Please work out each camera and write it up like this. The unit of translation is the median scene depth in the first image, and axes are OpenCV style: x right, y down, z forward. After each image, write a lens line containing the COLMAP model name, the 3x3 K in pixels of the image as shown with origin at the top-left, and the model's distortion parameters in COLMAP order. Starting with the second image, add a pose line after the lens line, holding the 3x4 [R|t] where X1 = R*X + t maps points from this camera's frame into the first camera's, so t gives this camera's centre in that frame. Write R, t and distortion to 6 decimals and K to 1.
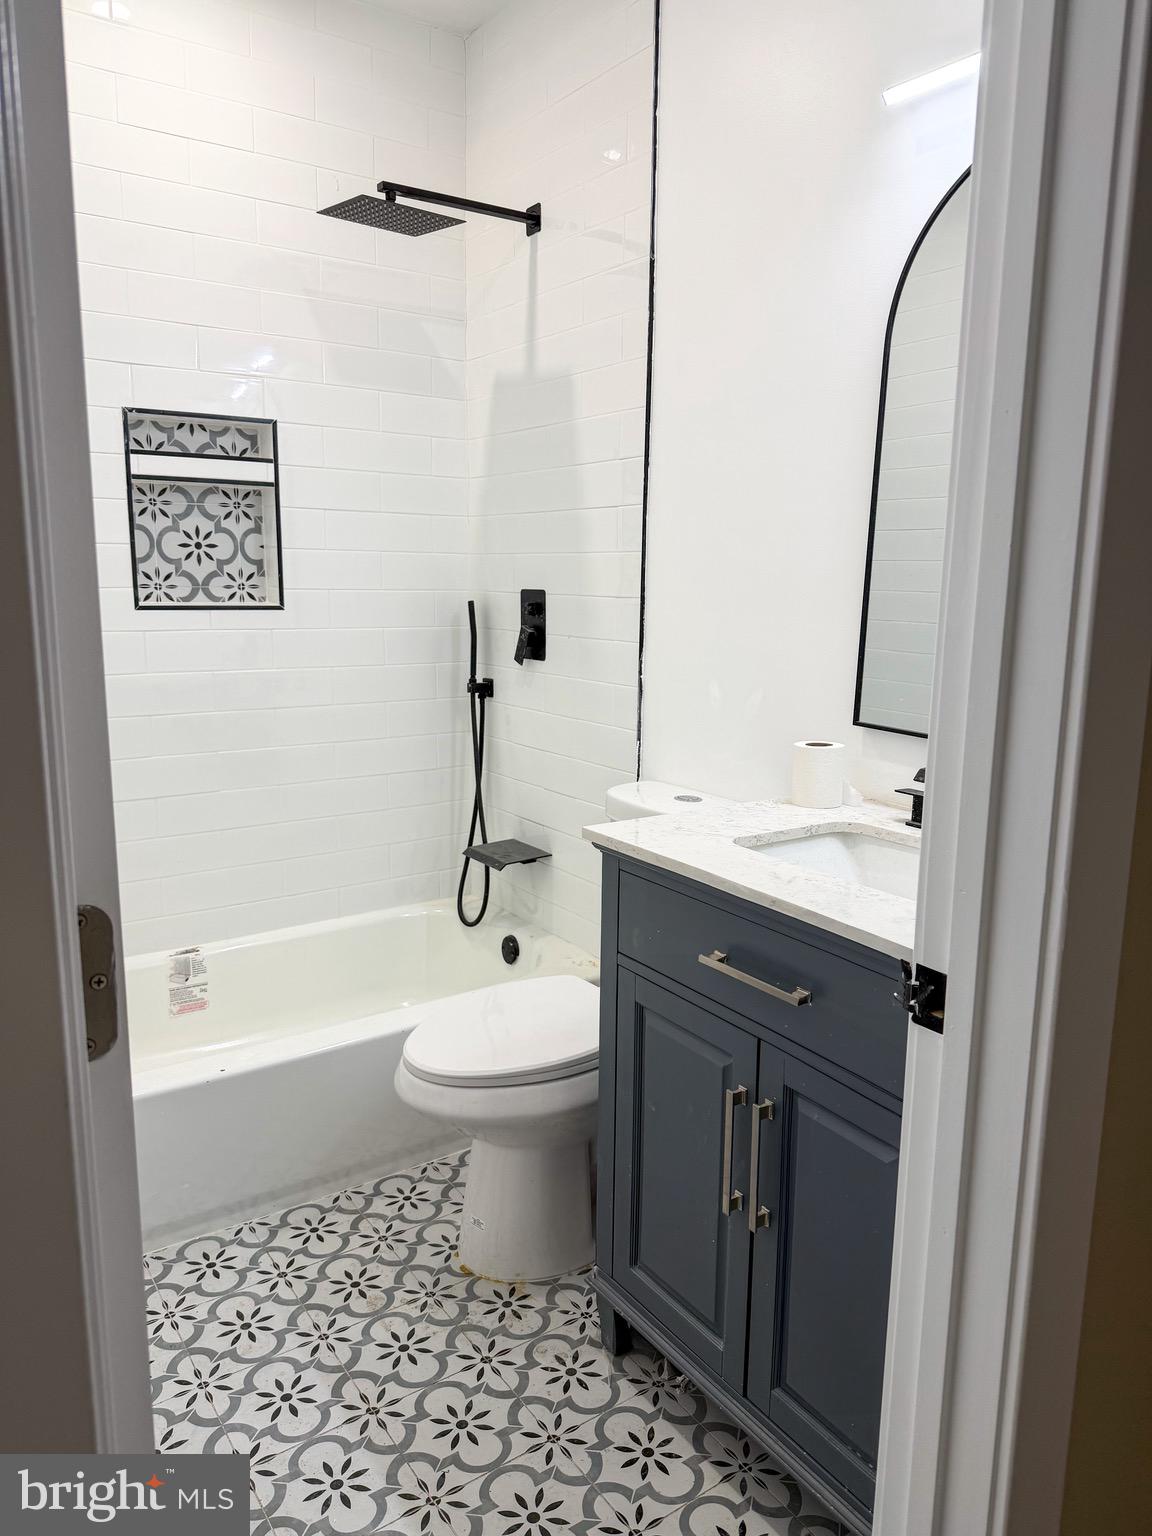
lens RADIAL K [[1084.2, 0, 576.0], [0, 1084.2, 768.0], [0, 0, 1]] dist [0.163101, -0.243920]
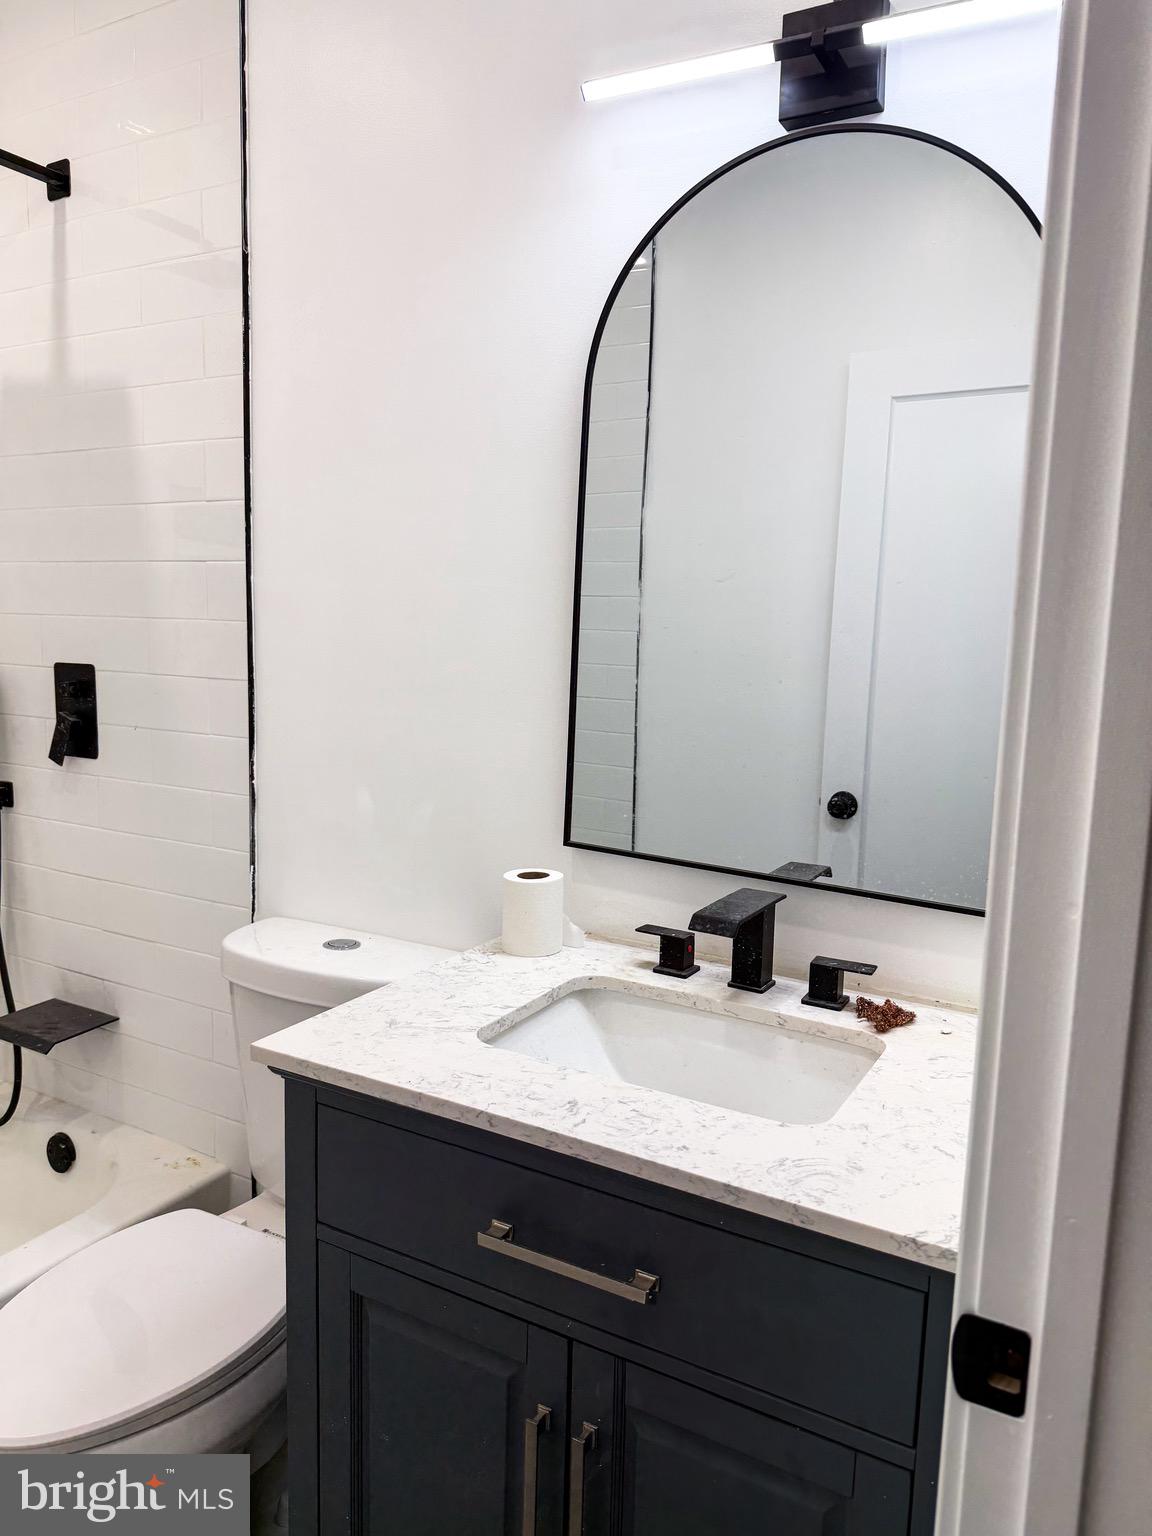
lens RADIAL K [[1063.5, 0, 576.0], [0, 1063.5, 768.0], [0, 0, 1]] dist [0.052378, -0.065025]
pose [[0.892162, -0.048921, 0.449059, -0.075341], [0.064109, 0.997768, -0.018671, -0.066039], [-0.447144, 0.045446, 0.893307, 0.228554]]
